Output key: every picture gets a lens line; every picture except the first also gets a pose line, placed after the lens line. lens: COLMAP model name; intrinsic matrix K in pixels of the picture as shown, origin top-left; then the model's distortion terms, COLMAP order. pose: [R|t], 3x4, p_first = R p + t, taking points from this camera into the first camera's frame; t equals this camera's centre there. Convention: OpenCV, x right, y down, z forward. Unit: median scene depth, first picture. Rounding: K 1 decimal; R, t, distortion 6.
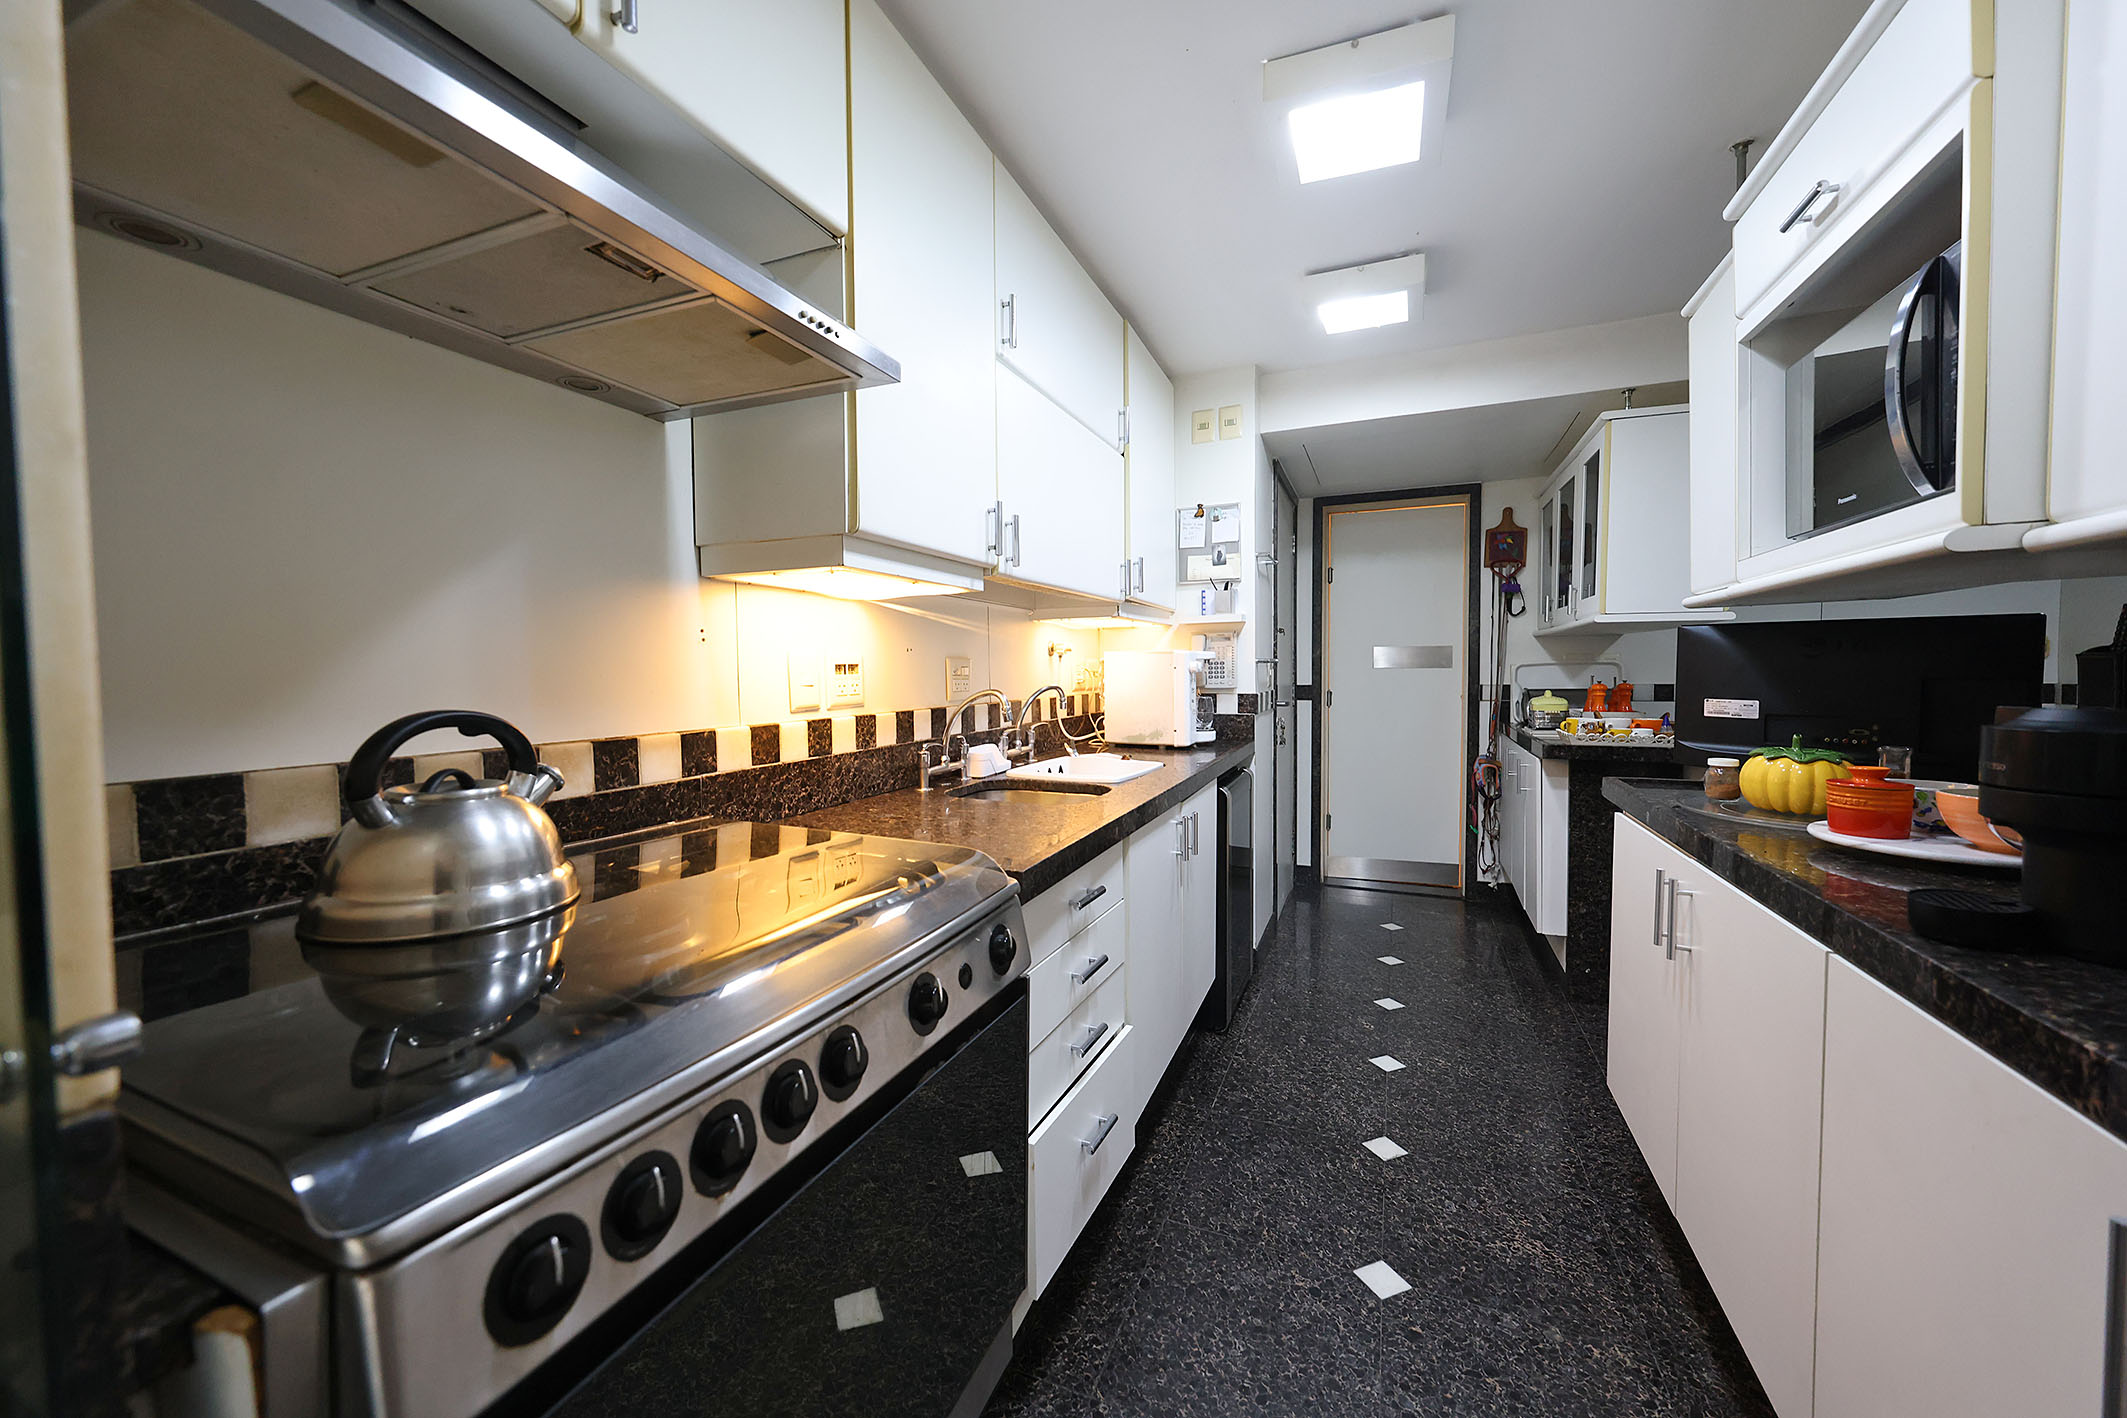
lens RADIAL K [[789.3, 0, 1069.7], [0, 789.3, 704.8], [0, 0, 1]] dist [-0.002984, -0.000027]
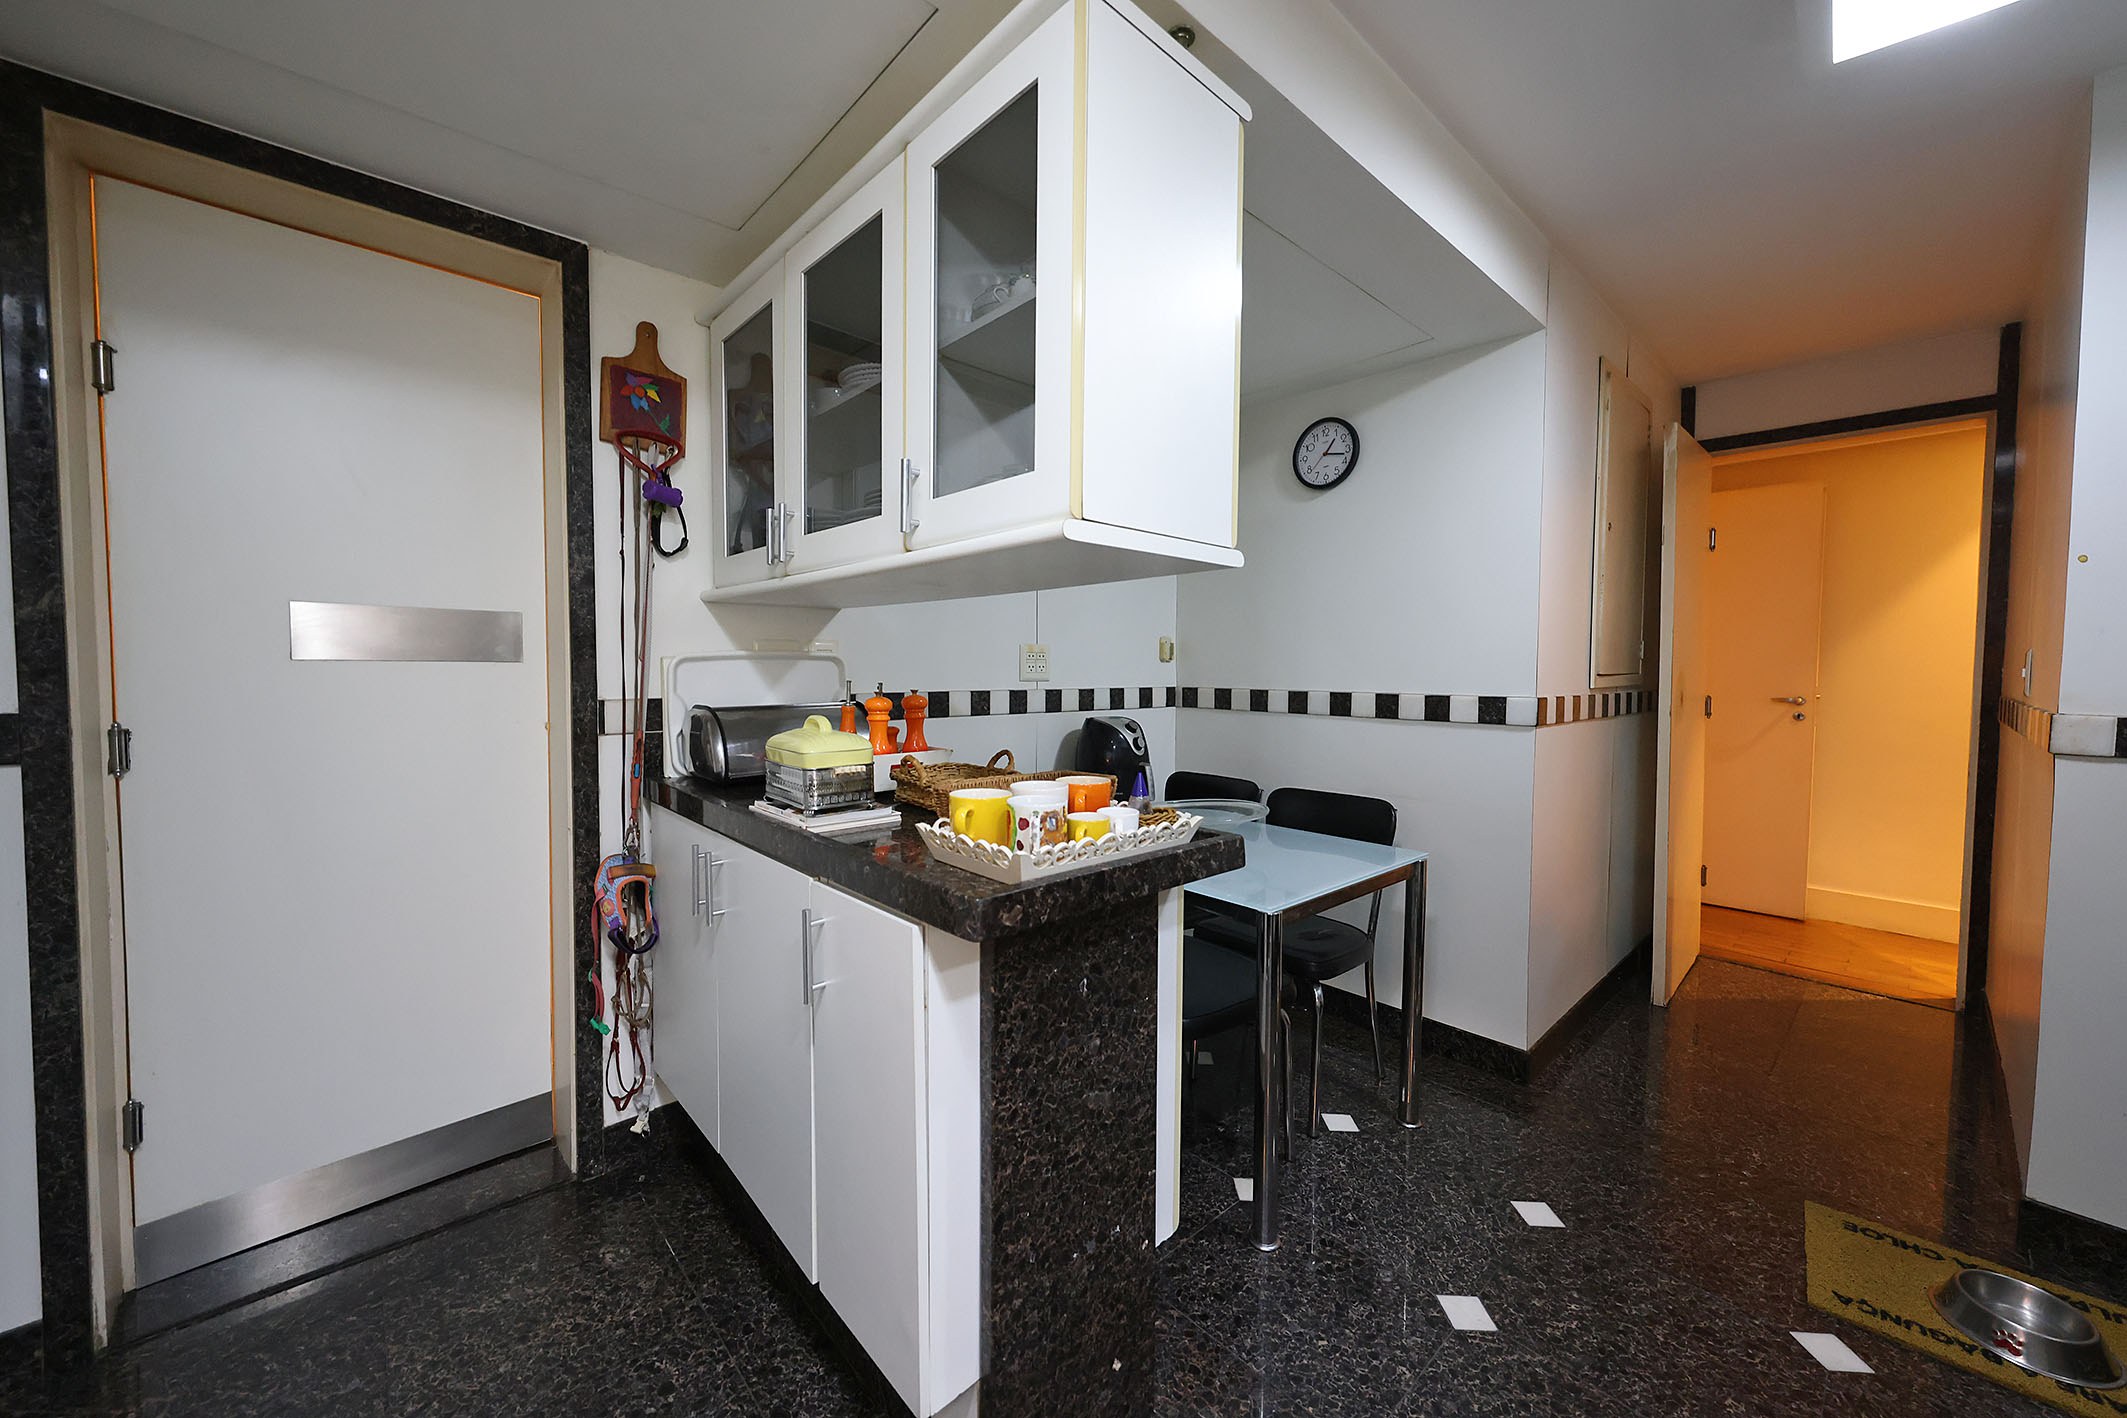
lens RADIAL K [[789.3, 0, 1053.1], [0, 789.3, 694.3], [0, 0, 1]] dist [-0.002984, -0.000027]
pose [[0.432022, -0.021715, 0.901602, 0.228182], [0.033081, 0.999419, 0.008220, -0.024070], [-0.901256, 0.026275, 0.432489, 0.576445]]
